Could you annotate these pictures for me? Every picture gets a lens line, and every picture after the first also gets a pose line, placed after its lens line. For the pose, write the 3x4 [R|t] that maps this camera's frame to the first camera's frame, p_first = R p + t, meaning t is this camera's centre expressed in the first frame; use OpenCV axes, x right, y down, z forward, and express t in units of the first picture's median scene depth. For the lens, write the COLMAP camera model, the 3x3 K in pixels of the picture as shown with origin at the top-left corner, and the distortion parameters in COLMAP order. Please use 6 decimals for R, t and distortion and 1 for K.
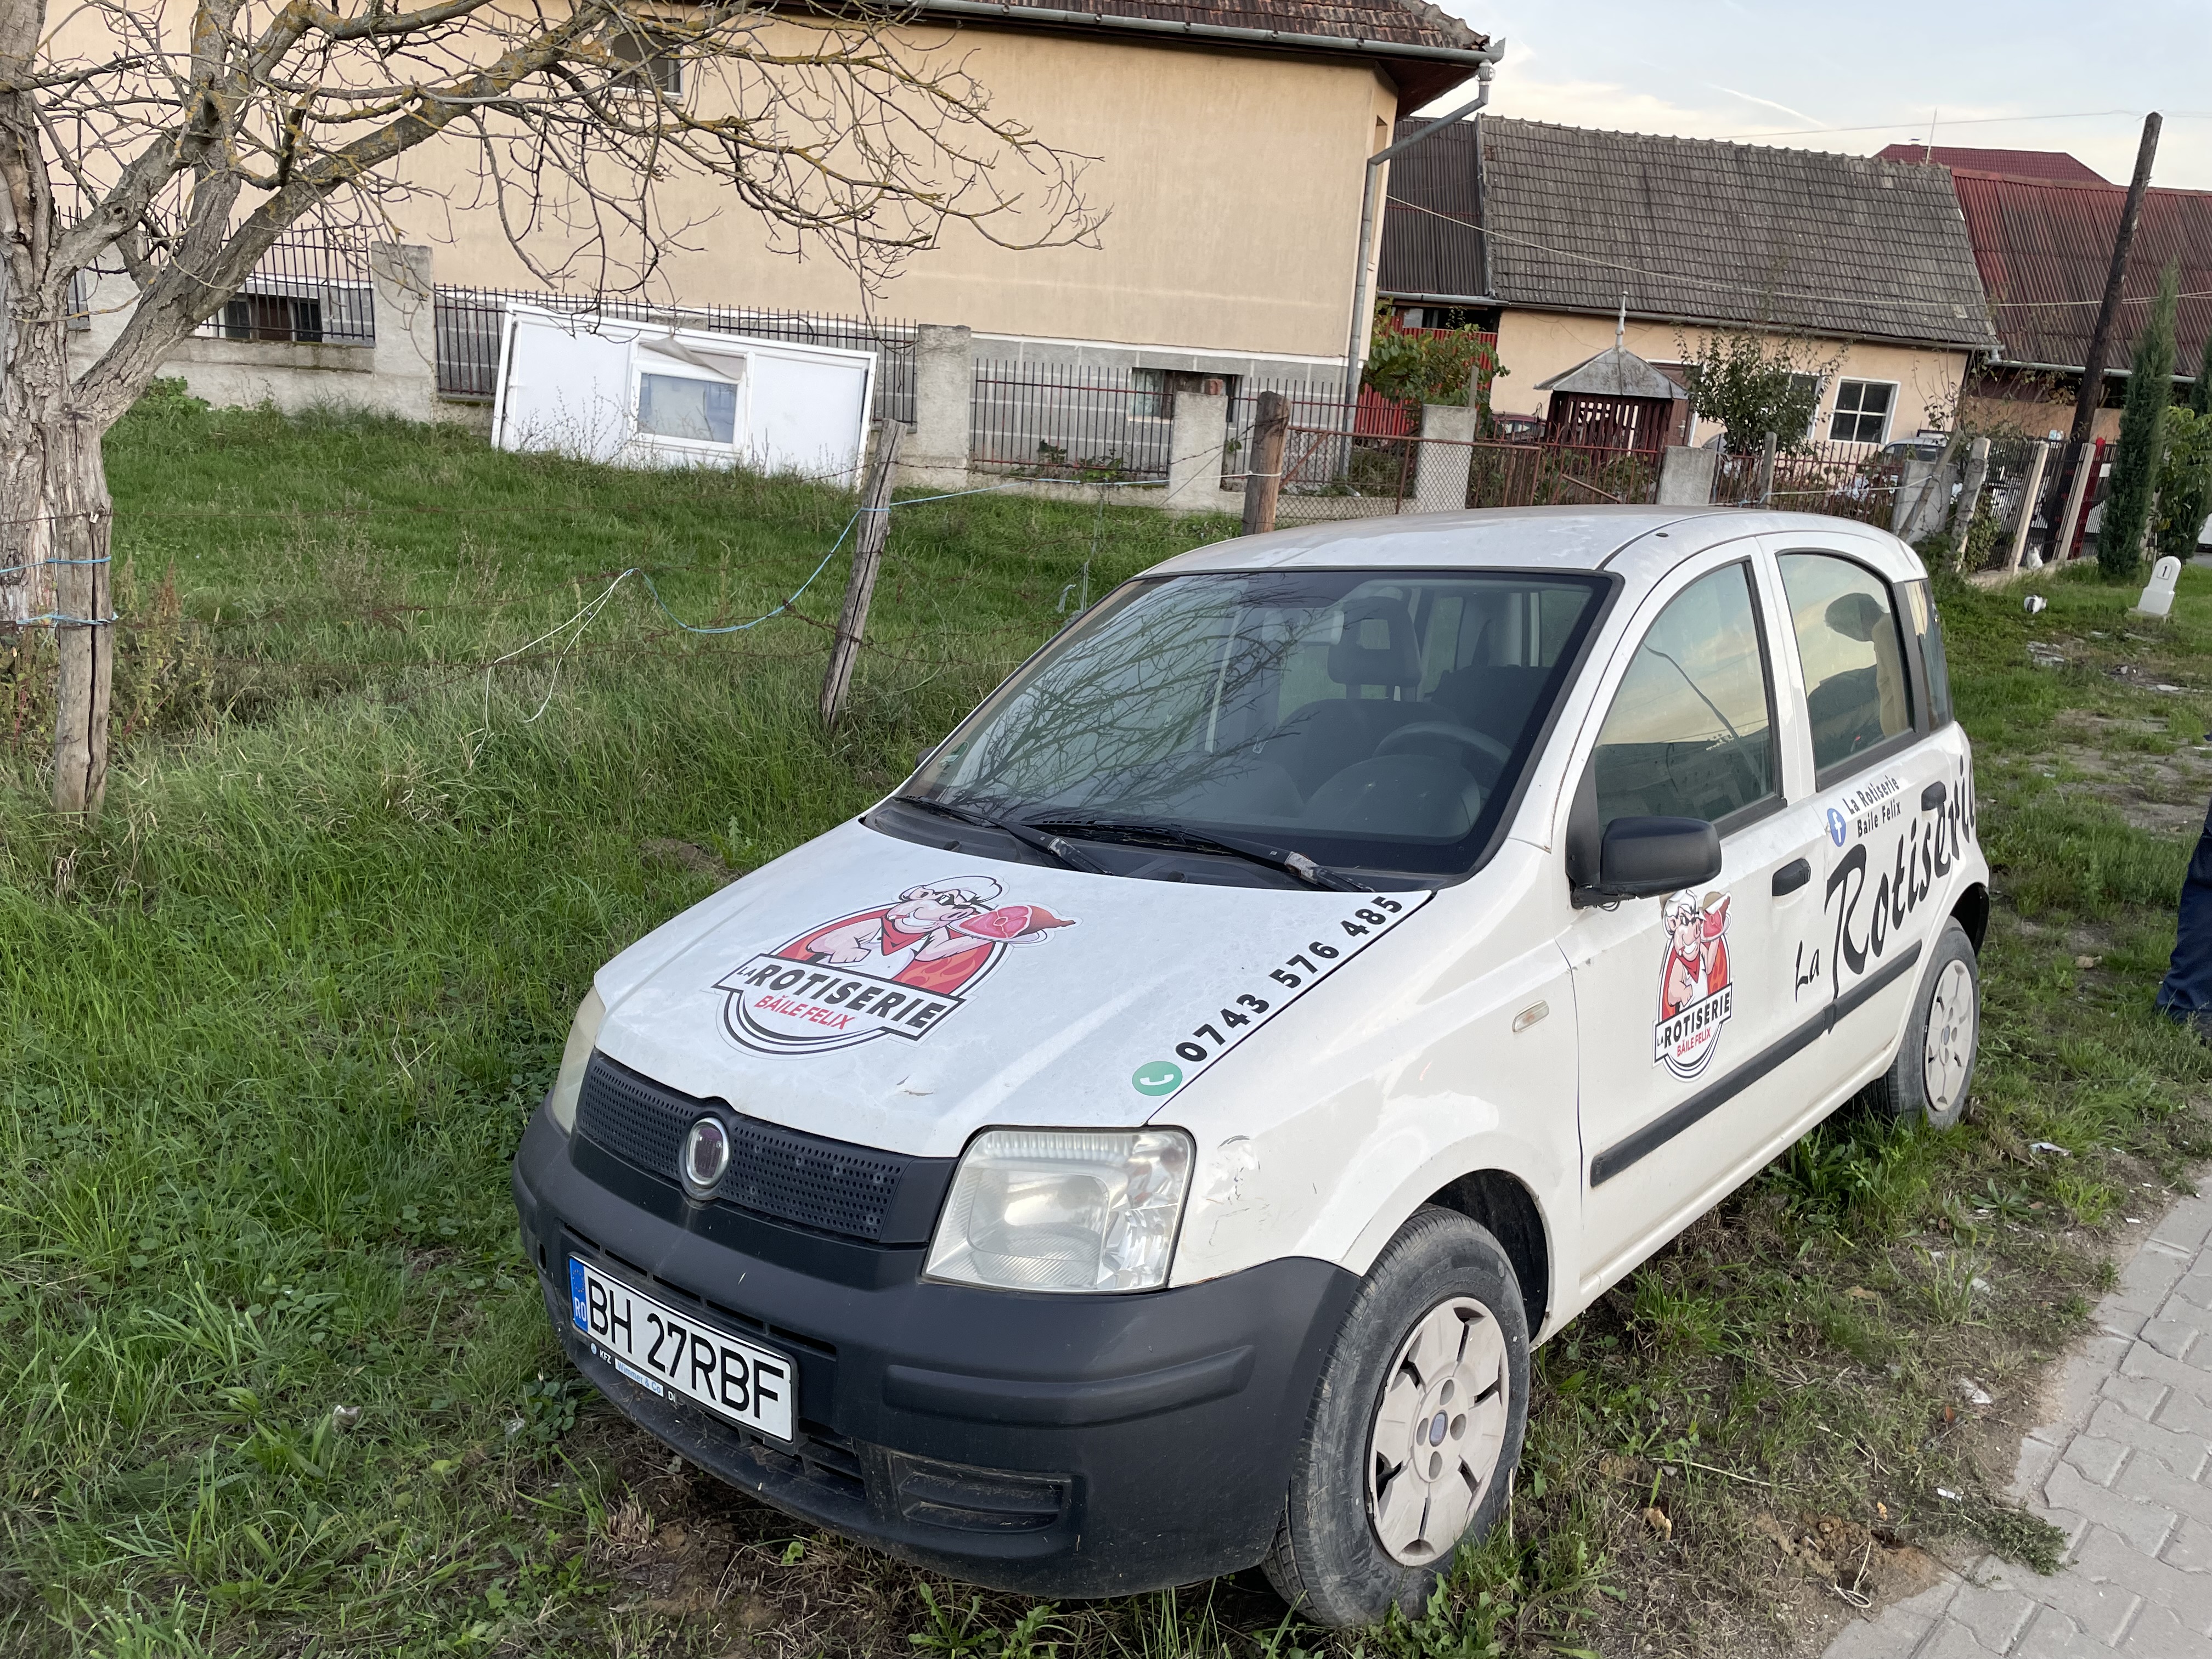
lens RADIAL K [[1765.7, 0, 1105.0], [0, 1765.7, 810.0], [0, 0, 1]] dist [0.069582, -0.011240]
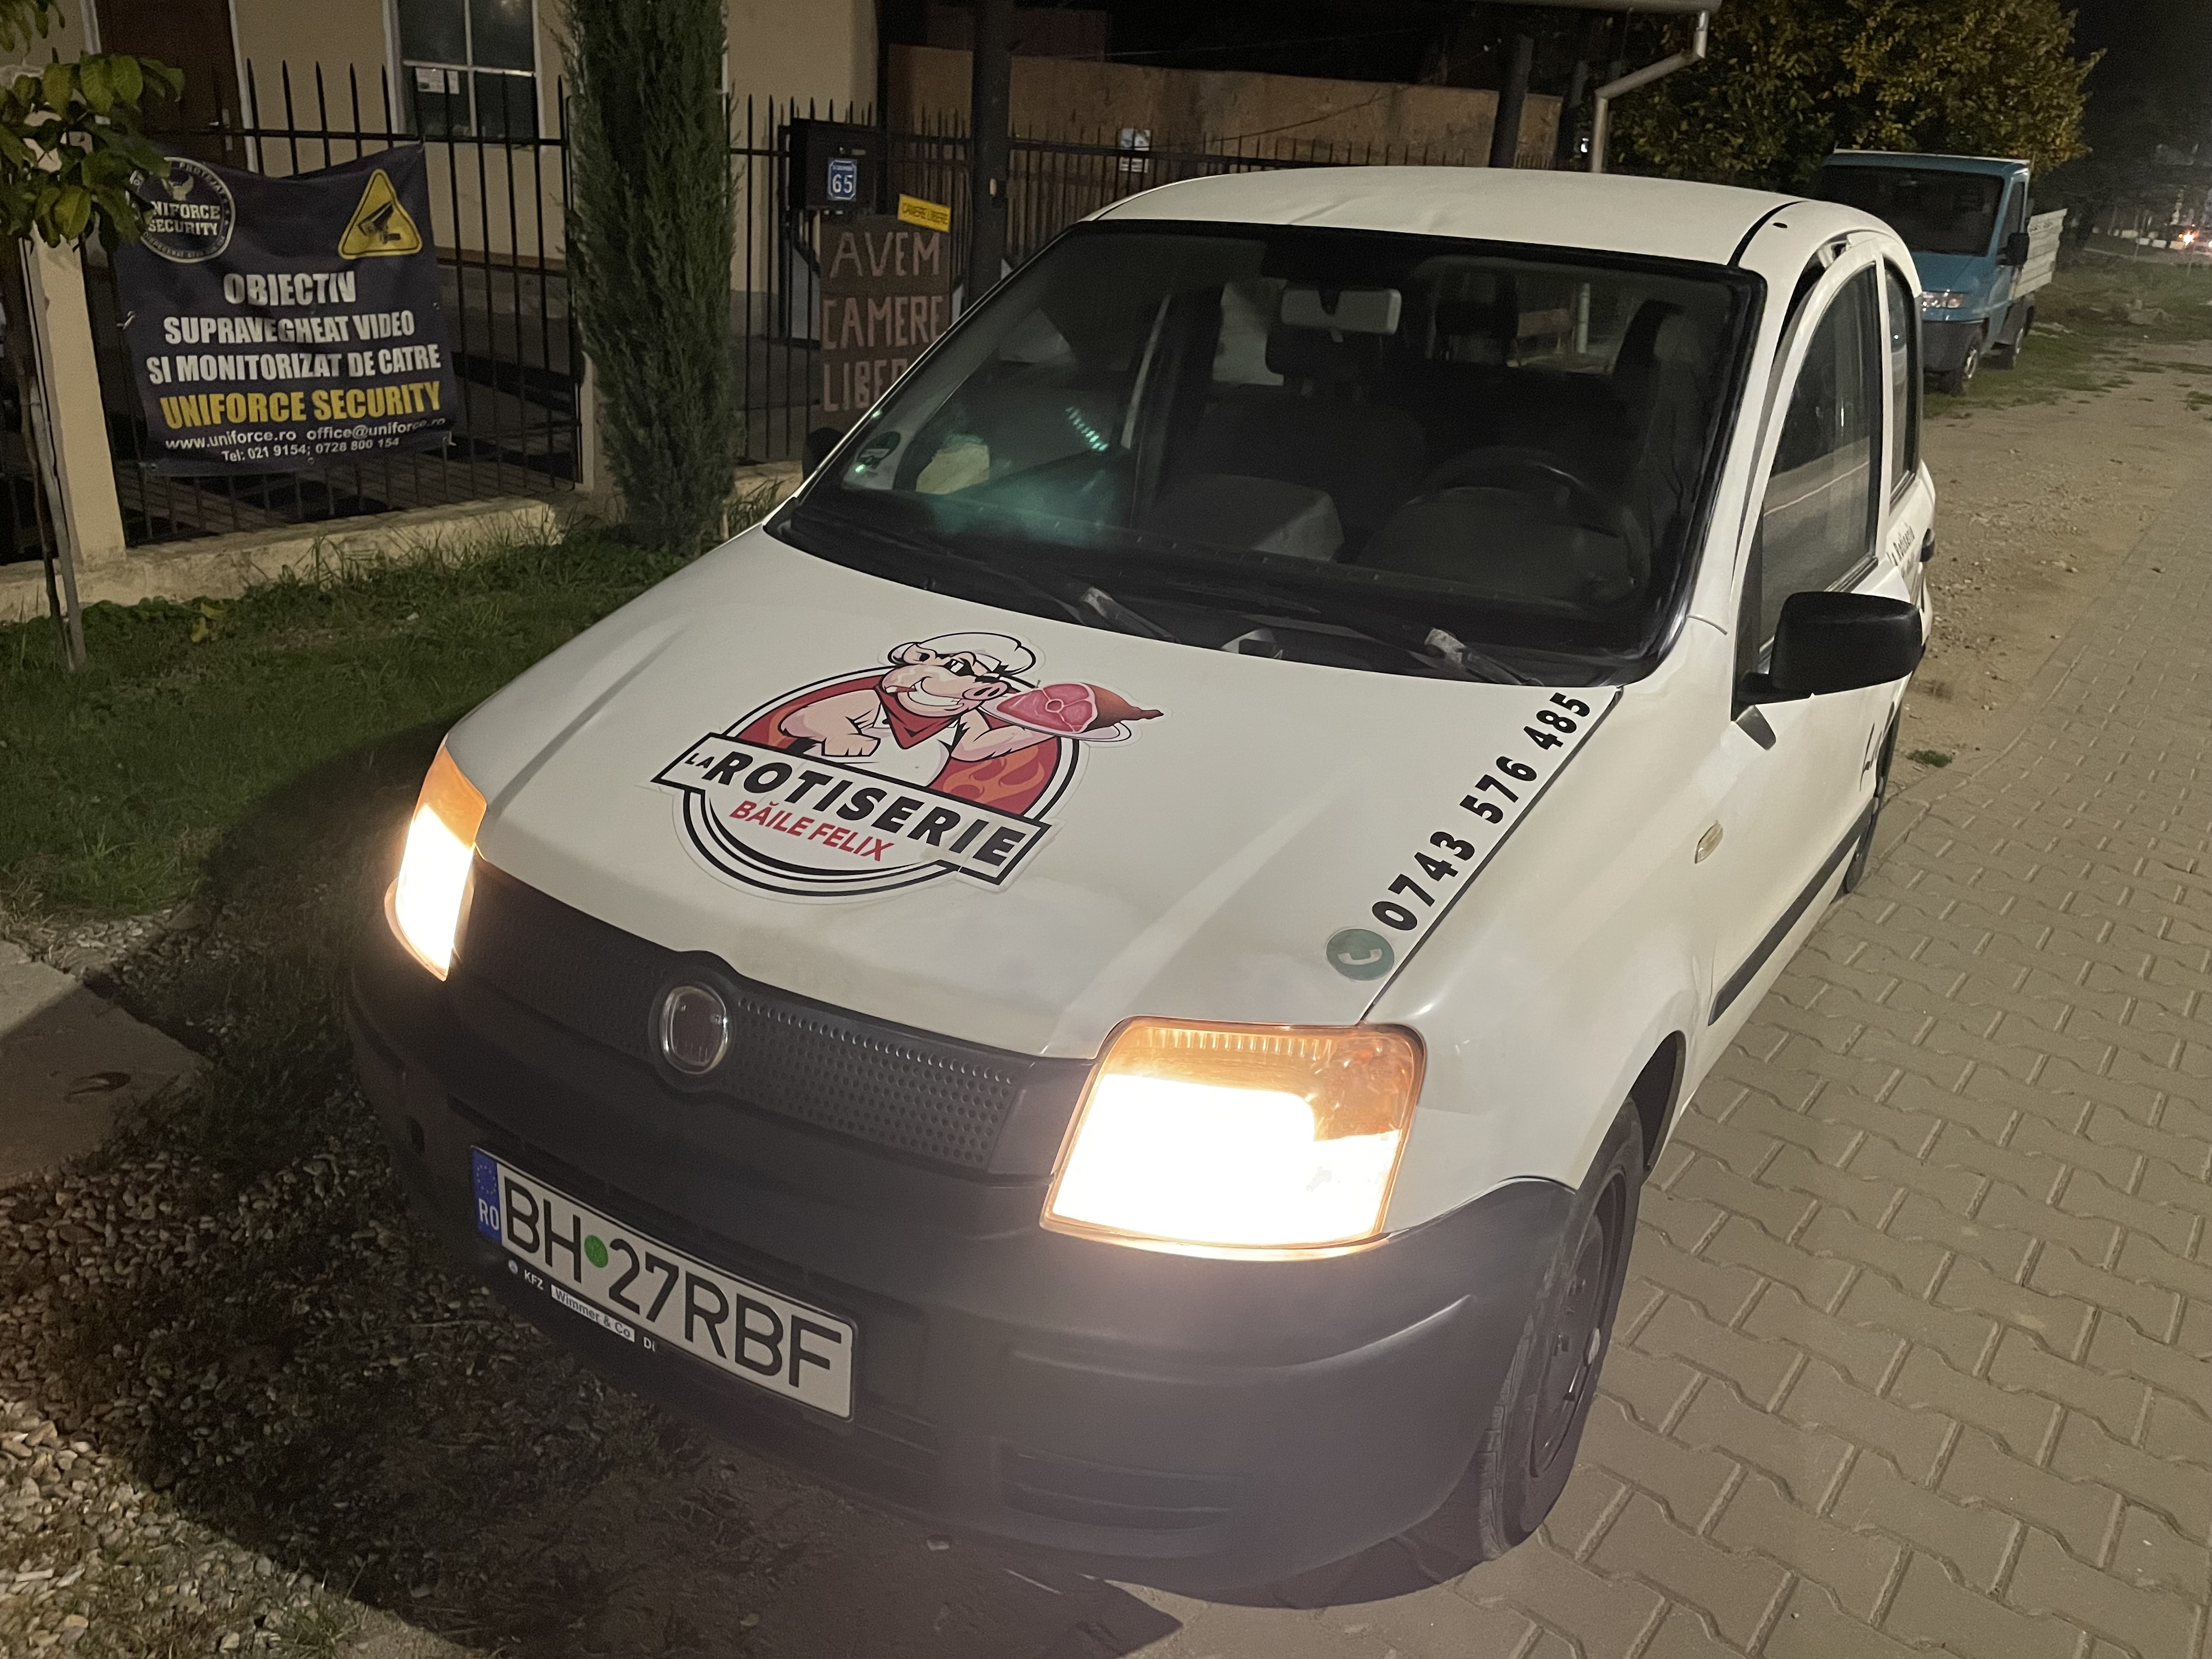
lens RADIAL K [[1765.7, 0, 1114.0], [0, 1765.7, 831.4], [0, 0, 1]] dist [0.069582, -0.011240]
pose [[0.979582, 0.011464, 0.200716, -0.197720], [-0.051353, 0.979521, 0.194682, -0.034449], [-0.194374, -0.201014, 0.960110, 0.281111]]
